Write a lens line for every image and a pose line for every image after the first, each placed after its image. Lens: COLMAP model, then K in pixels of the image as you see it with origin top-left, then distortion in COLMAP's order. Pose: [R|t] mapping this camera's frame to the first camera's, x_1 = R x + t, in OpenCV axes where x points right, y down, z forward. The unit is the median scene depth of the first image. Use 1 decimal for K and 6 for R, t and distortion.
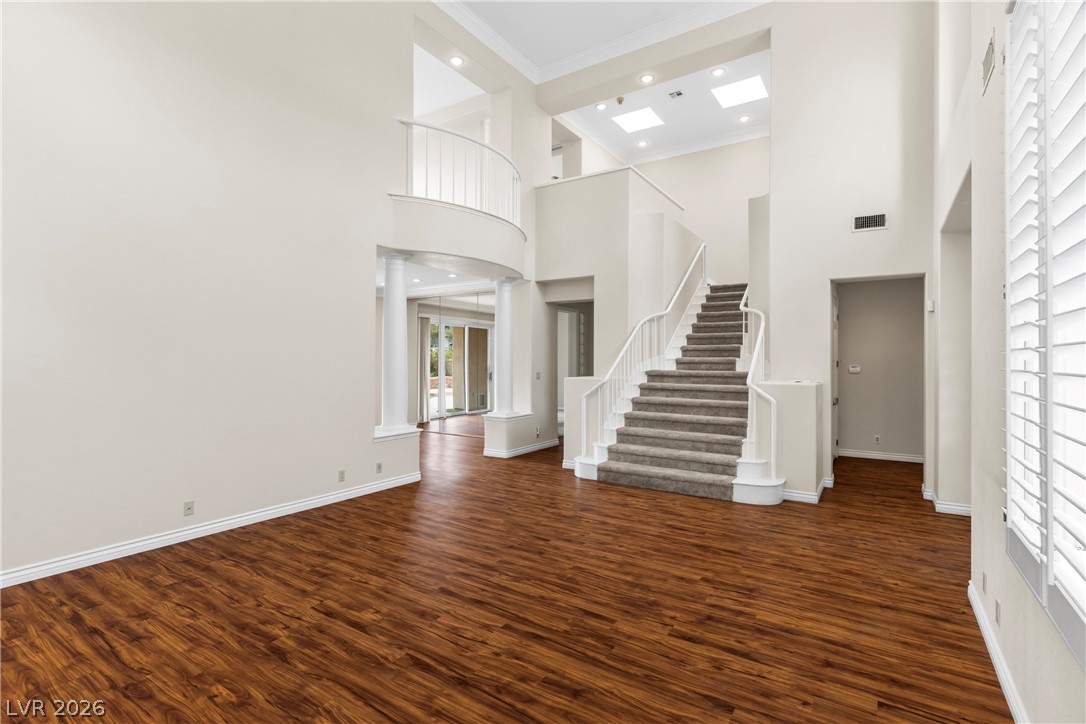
lens RADIAL K [[518.8, 0, 549.3], [0, 518.8, 363.0], [0, 0, 1]] dist [0.005359, -0.000688]
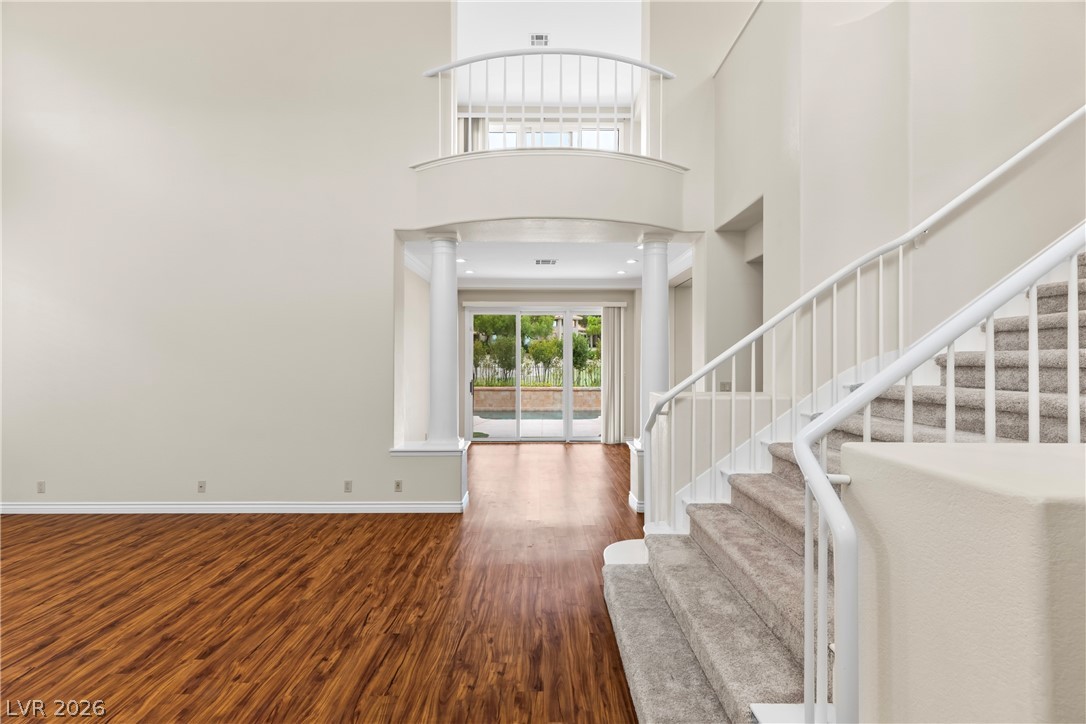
lens RADIAL K [[518.8, 0, 542.1], [0, 518.8, 359.1], [0, 0, 1]] dist [0.005359, -0.000688]
pose [[0.546039, -0.008319, -0.837718, 0.845978], [-0.002209, 0.999933, -0.011370, 0.000139], [0.837757, 0.008060, 0.545984, 1.161769]]
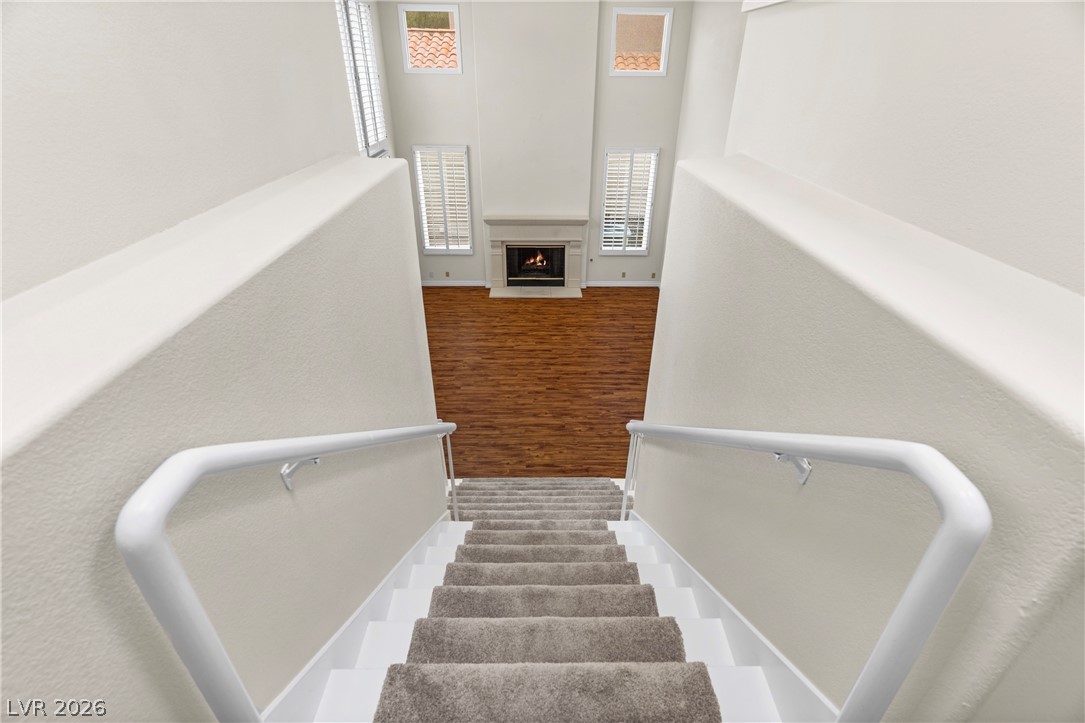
lens RADIAL K [[518.3, 0, 539.3], [0, 518.3, 351.8], [0, 0, 1]] dist [0.005359, -0.000688]
pose [[-0.836279, 0.258571, -0.483507, 0.983262], [-0.009437, 0.874904, 0.484205, -0.728790], [0.548224, 0.409493, -0.729223, 2.590925]]
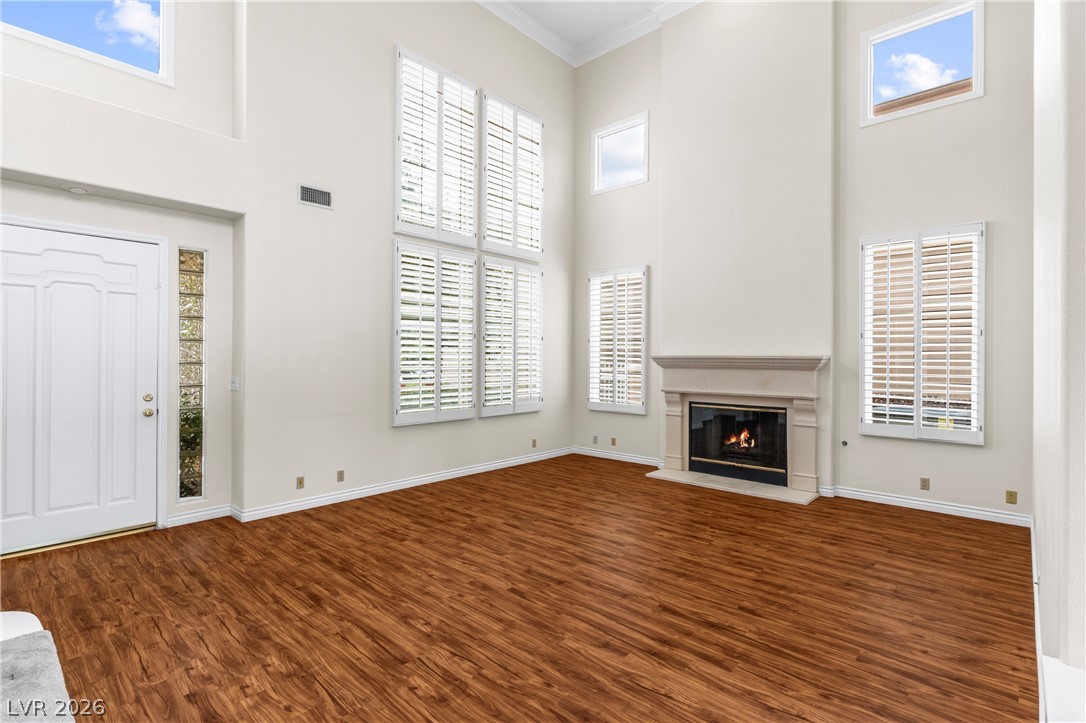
lens RADIAL K [[518.8, 0, 542.1], [0, 518.8, 356.1], [0, 0, 1]] dist [0.005359, -0.000688]
pose [[-0.985397, -0.006966, 0.170129, -0.207301], [-0.007116, 0.999975, -0.000268, -0.008580], [-0.170123, -0.001475, -0.985422, 2.048360]]
